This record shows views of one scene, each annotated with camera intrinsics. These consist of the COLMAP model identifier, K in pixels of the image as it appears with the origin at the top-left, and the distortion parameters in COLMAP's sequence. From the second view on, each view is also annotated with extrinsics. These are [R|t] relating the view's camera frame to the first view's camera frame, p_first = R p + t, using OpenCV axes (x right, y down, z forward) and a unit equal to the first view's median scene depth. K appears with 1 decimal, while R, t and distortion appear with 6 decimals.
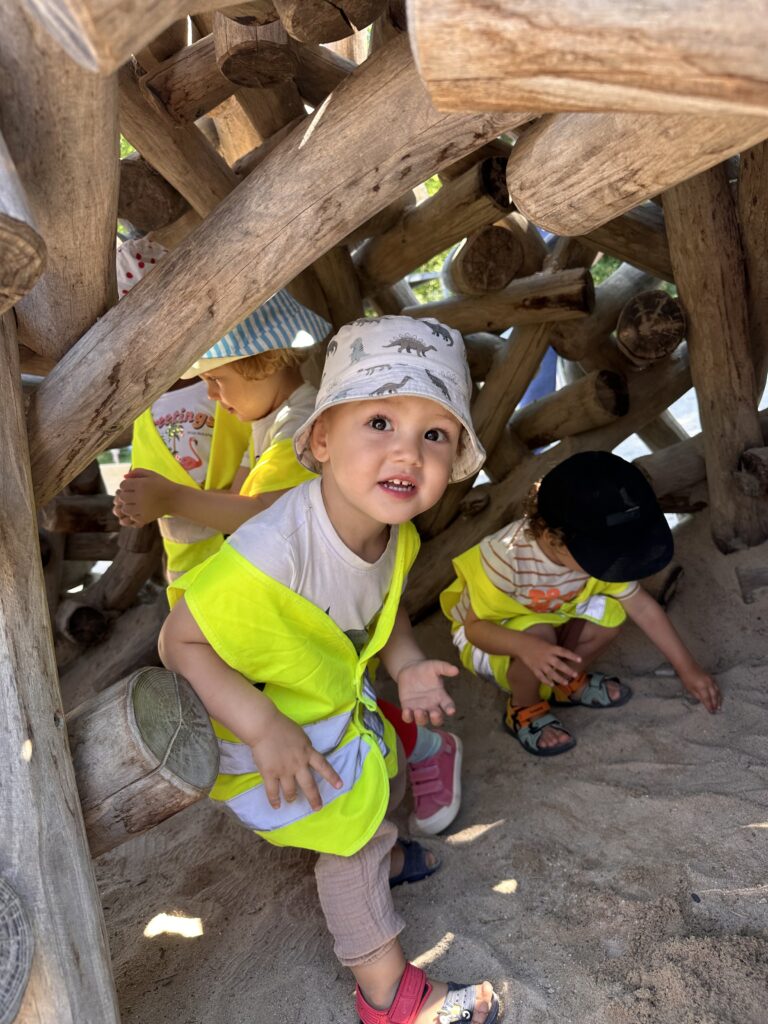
lens RADIAL K [[730.4, 0, 382.3], [0, 730.4, 513.6], [0, 0, 1]] dist [0.006667, -0.028927]
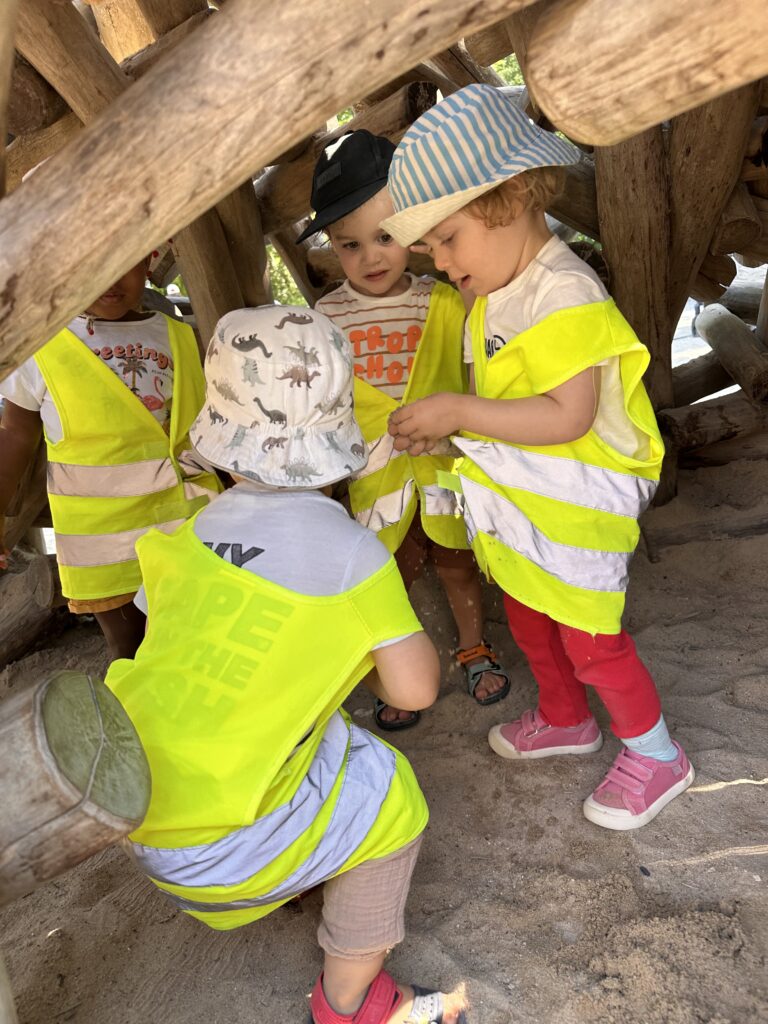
lens RADIAL K [[732.2, 0, 384.0], [0, 732.2, 512.0], [0, 0, 1]] dist [-0.008812, -0.004146]
pose [[0.984995, -0.006261, 0.172470, -0.124421], [-0.003465, 0.998423, 0.056036, -0.009019], [-0.172549, -0.055793, 0.983420, 0.199835]]
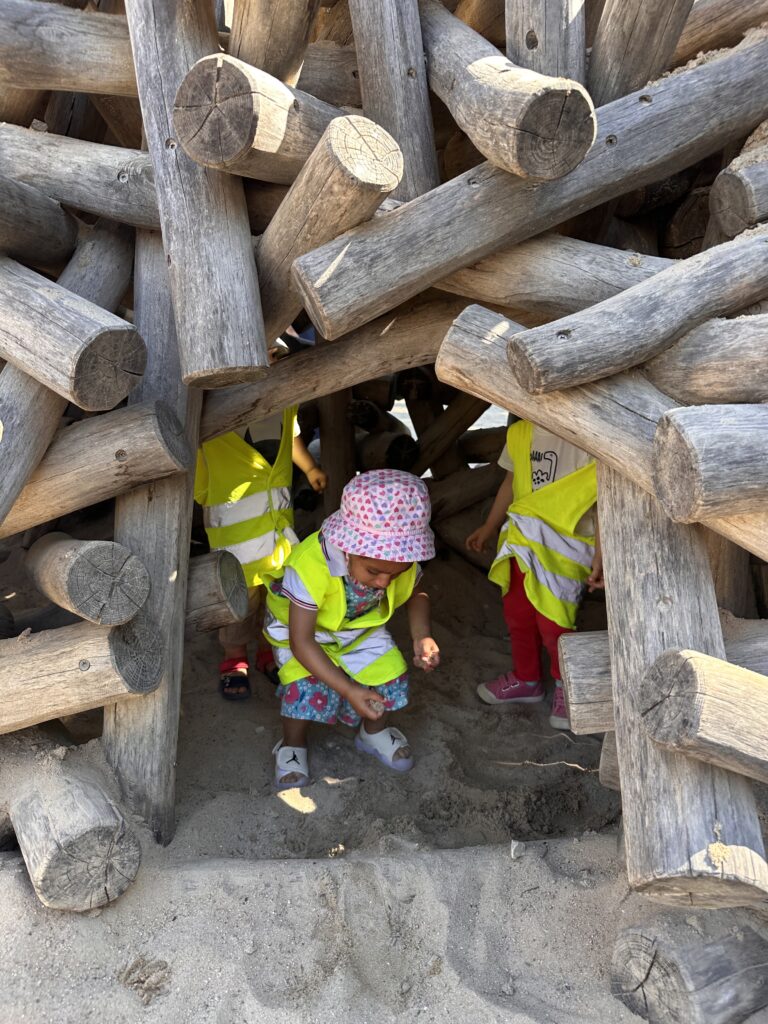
lens RADIAL K [[714.1, 0, 384.0], [0, 714.1, 512.0], [0, 0, 1]] dist [-0.001700, -0.008385]
pose [[0.961405, 0.258531, 0.094135, -0.145575], [-0.264272, 0.962907, 0.054500, -0.107570], [-0.076554, -0.077273, 0.994067, -0.979889]]
